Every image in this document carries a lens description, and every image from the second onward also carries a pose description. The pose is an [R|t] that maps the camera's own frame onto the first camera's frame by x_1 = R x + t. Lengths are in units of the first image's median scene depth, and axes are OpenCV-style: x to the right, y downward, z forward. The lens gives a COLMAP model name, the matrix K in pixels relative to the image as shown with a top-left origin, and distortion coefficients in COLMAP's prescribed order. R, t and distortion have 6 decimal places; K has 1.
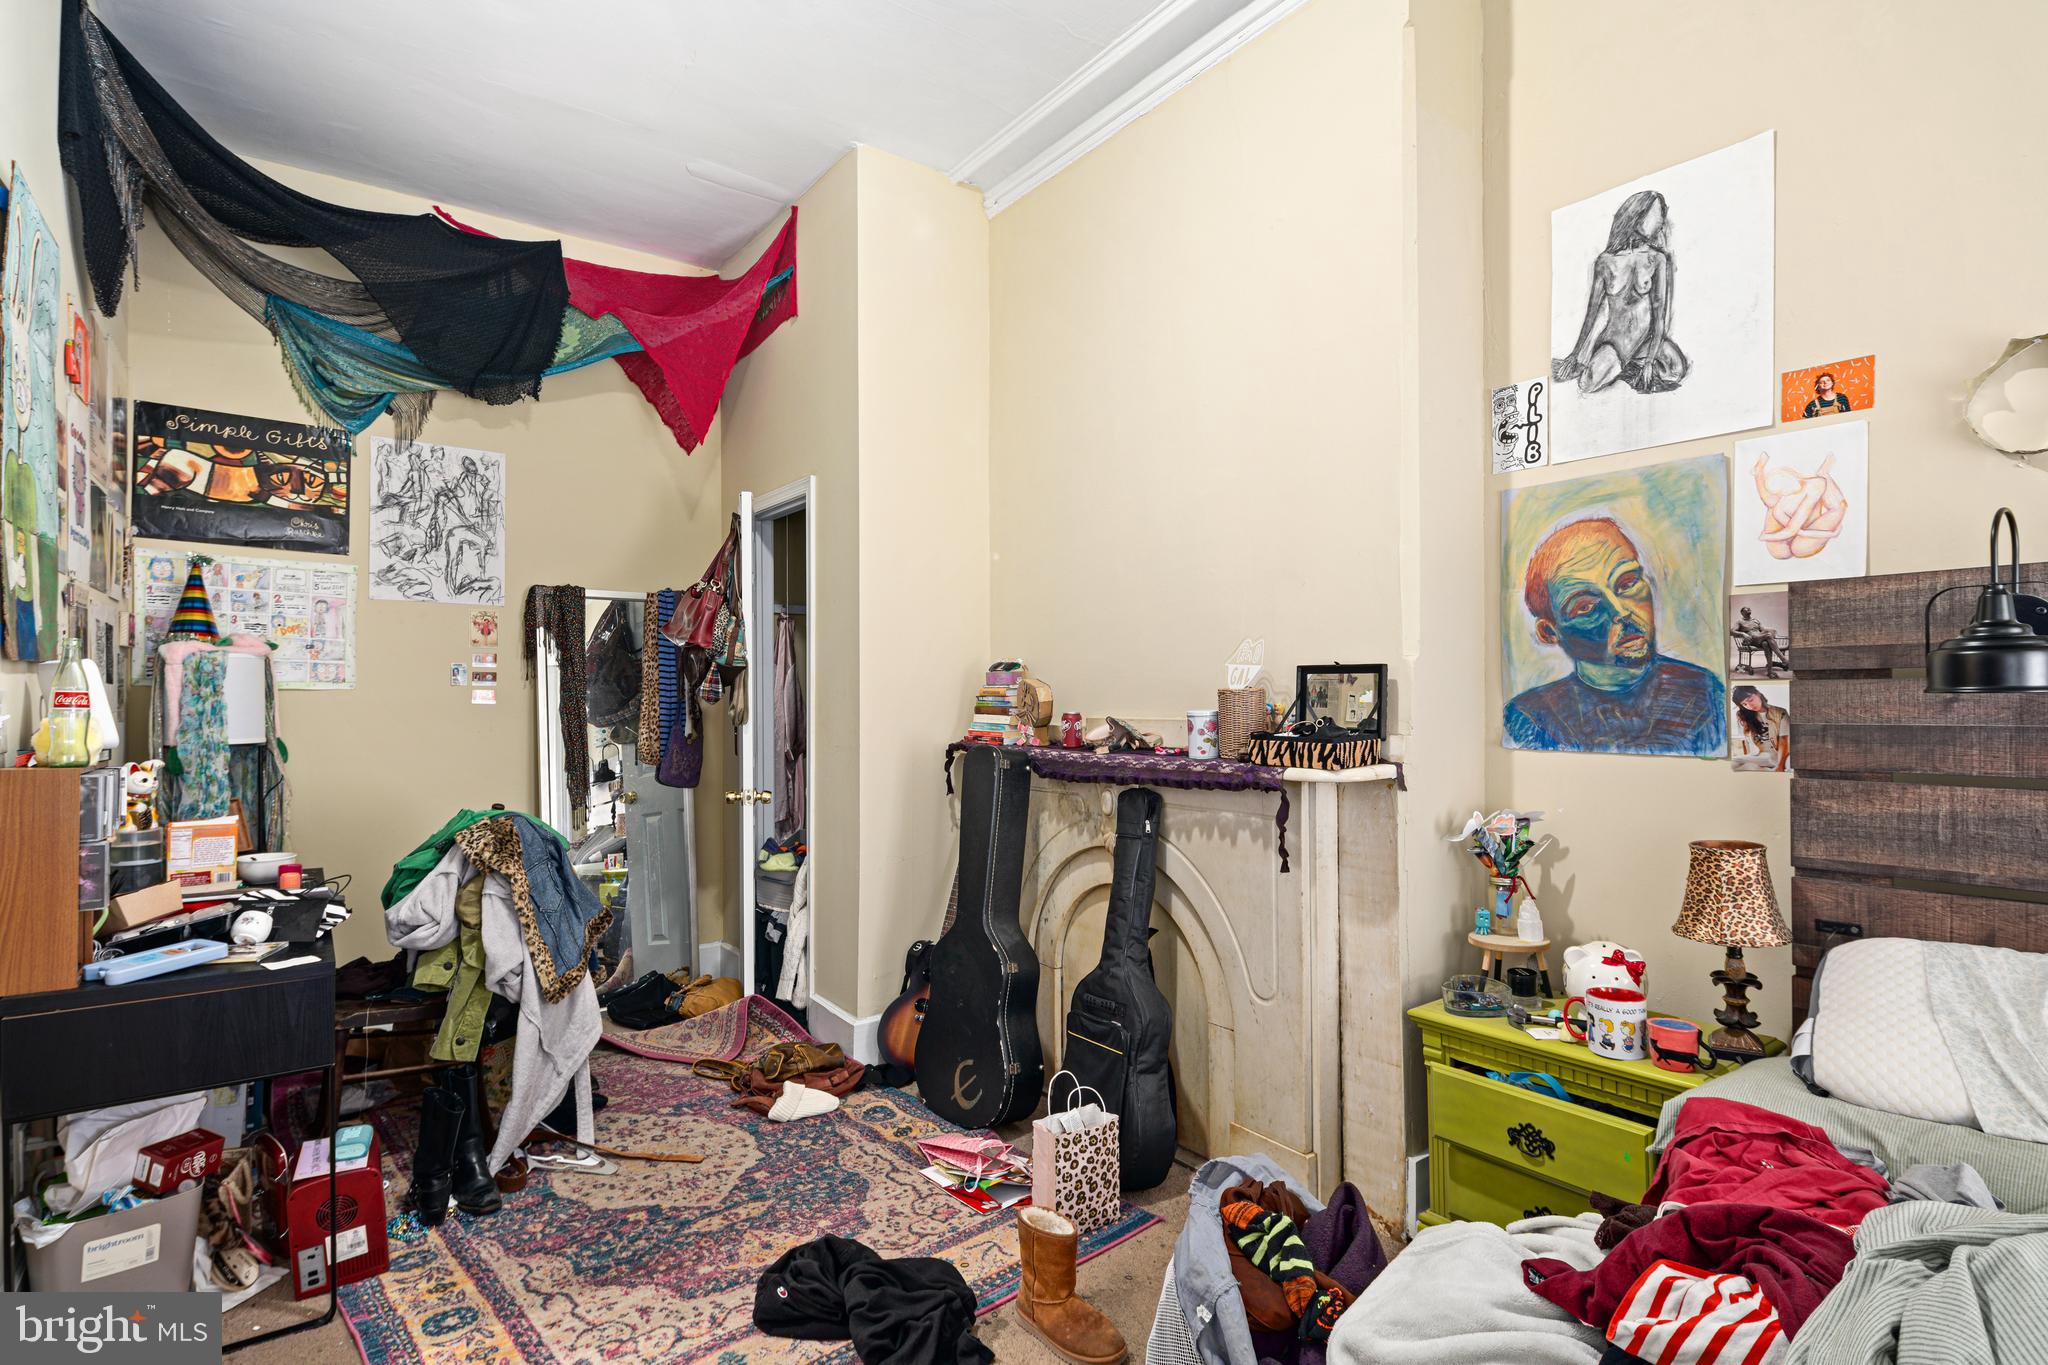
lens RADIAL K [[1022.5, 0, 1022.7], [0, 1022.5, 691.6], [0, 0, 1]] dist [0.002363, 0.000120]
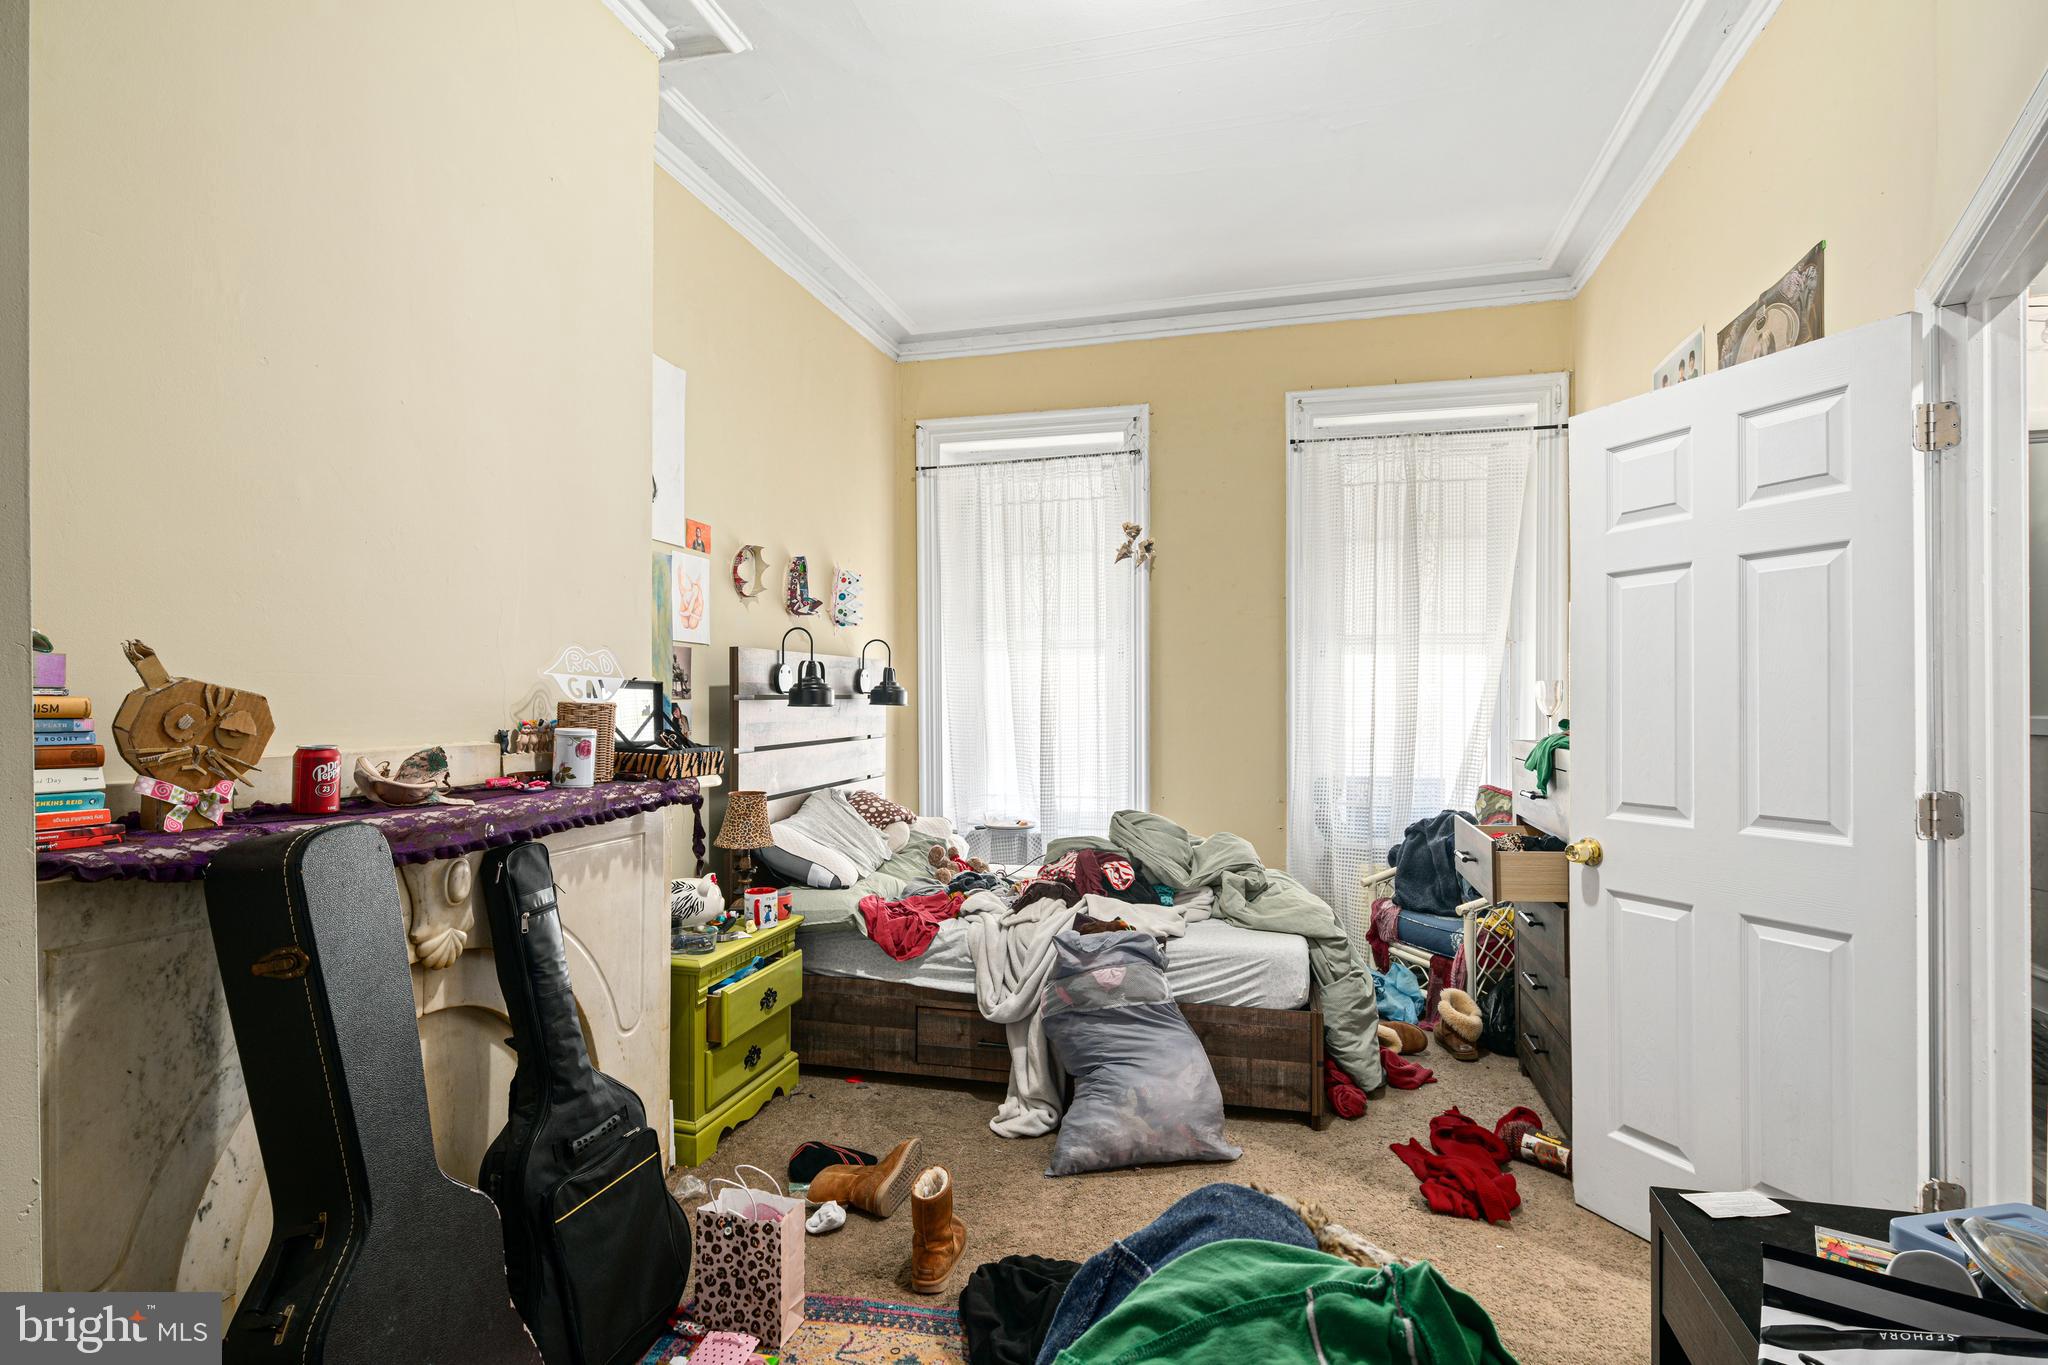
lens RADIAL K [[1022.5, 0, 1021.5], [0, 1022.5, 688.5], [0, 0, 1]] dist [0.002363, 0.000120]
pose [[-0.620718, 0.016665, 0.783857, -0.800915], [0.011385, 0.999860, -0.012241, -0.001972], [-0.783951, 0.001326, -0.620821, 1.397949]]
